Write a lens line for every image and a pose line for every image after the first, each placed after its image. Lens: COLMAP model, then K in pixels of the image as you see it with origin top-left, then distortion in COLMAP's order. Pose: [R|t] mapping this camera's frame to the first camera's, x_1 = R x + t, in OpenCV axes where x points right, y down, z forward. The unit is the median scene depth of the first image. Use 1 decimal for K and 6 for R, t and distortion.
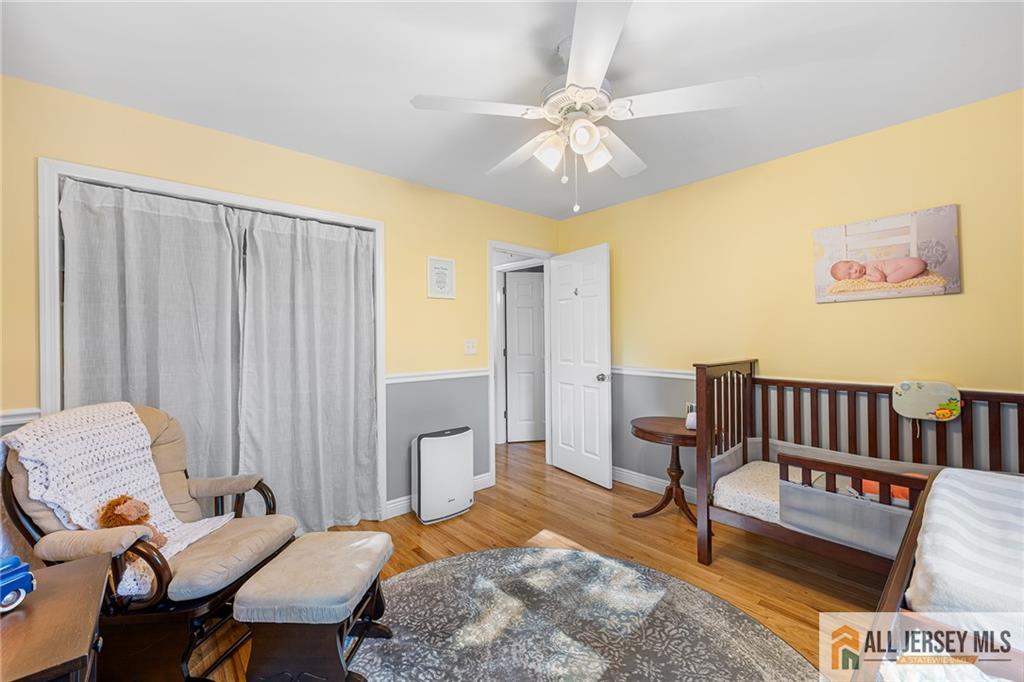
lens RADIAL K [[412.5, 0, 506.8], [0, 412.5, 332.1], [0, 0, 1]] dist [0.000422, -0.000049]
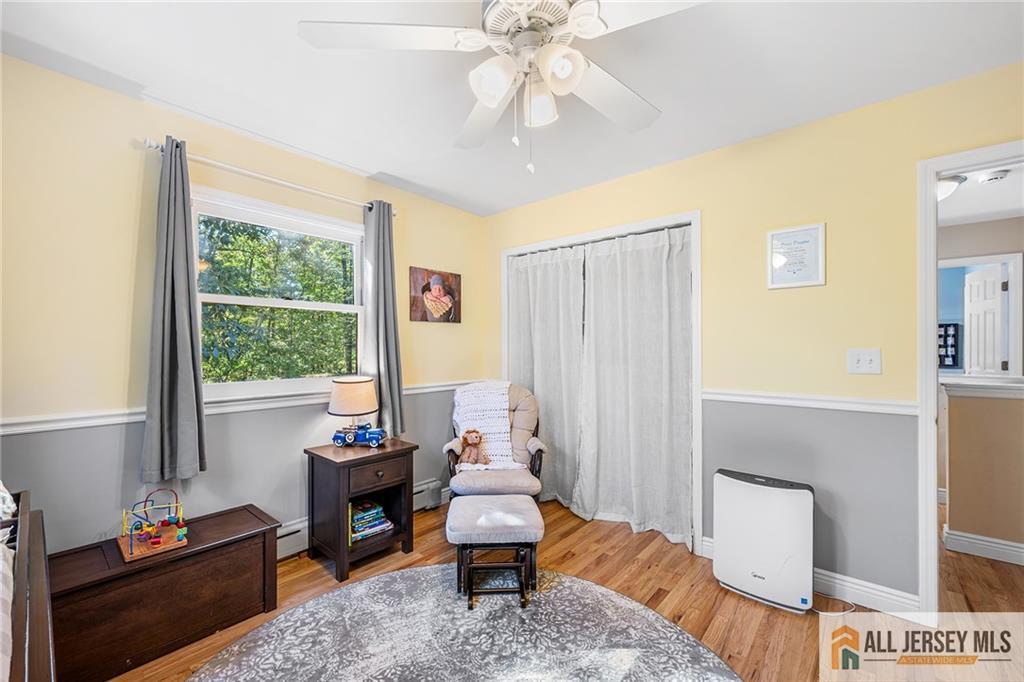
lens RADIAL K [[424.1, 0, 512.0], [0, 424.1, 341.0], [0, 0, 1]] dist [-0.000898, -0.000036]
pose [[0.132511, 0.001190, -0.991181, 0.550834], [0.015938, 0.999867, 0.003331, -0.003484], [0.991053, -0.016239, 0.132474, 0.516163]]
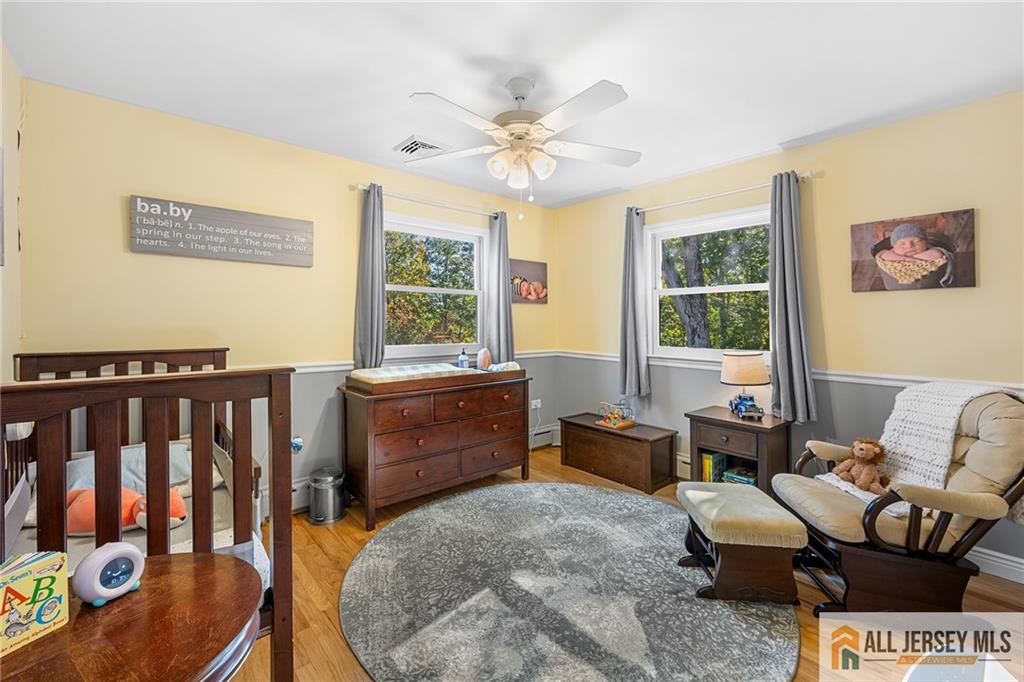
lens RADIAL K [[412.5, 0, 506.8], [0, 412.5, 332.1], [0, 0, 1]] dist [0.000422, -0.000049]
pose [[-0.999992, 0.000462, 0.003853, 0.132543], [0.000469, 0.999998, 0.001720, 0.026864], [-0.003852, 0.001722, -0.999991, 1.304846]]
